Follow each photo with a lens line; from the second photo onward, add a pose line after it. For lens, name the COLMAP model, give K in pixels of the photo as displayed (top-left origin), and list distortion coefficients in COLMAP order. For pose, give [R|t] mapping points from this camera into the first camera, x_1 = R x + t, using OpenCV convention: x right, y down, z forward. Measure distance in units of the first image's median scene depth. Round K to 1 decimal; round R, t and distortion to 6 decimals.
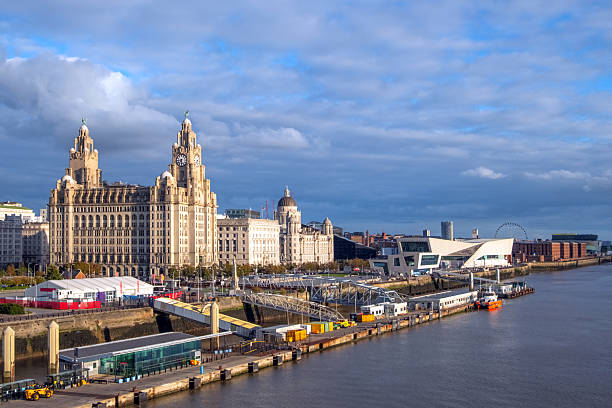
lens RADIAL K [[974.6, 0, 307.9], [0, 974.6, 205.4], [0, 0, 1]] dist [-0.005881, 0.003509]
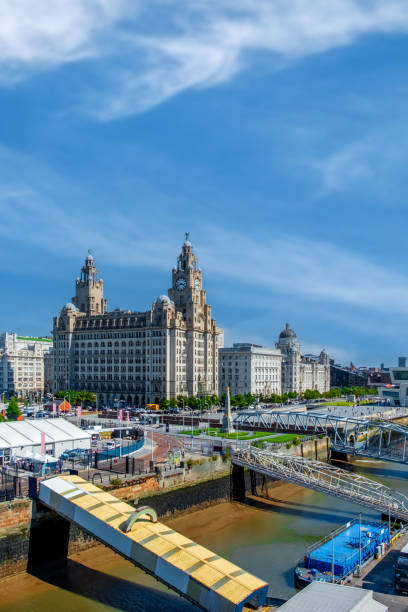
lens RADIAL K [[558.5, 0, 183.9], [0, 558.5, 362.4], [0, 0, 1]] dist [-0.008055, -0.002005]
pose [[0.983287, 0.001536, -0.182058, -0.026159], [0.001979, 0.999815, 0.019121, 0.019806], [0.182053, -0.019161, 0.983102, 0.460238]]
